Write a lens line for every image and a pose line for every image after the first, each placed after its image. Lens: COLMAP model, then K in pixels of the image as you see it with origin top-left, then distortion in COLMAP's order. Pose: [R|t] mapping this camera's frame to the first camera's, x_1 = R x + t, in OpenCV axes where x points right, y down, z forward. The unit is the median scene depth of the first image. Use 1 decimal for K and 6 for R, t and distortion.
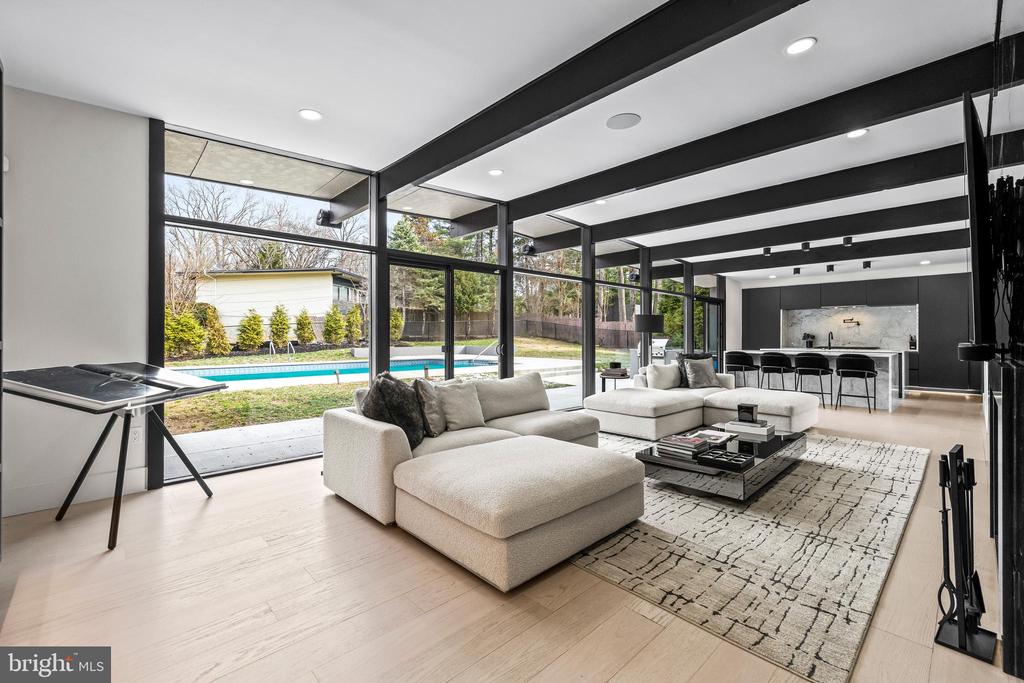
lens RADIAL K [[434.2, 0, 509.6], [0, 434.2, 341.6], [0, 0, 1]] dist [-0.002995, 0.002032]
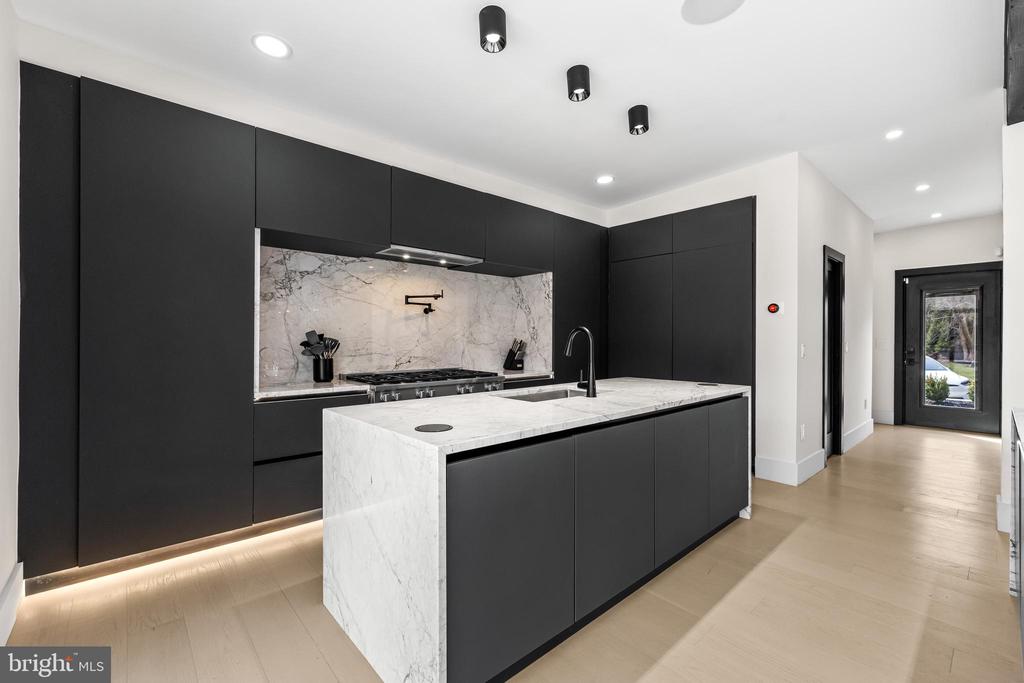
lens RADIAL K [[434.2, 0, 513.2], [0, 434.2, 340.7], [0, 0, 1]] dist [-0.002995, 0.002032]
pose [[0.001649, 0.001440, 0.999998, 0.574000], [0.013220, 0.999912, -0.001462, -0.016017], [-0.999911, 0.013222, 0.001630, 1.260646]]
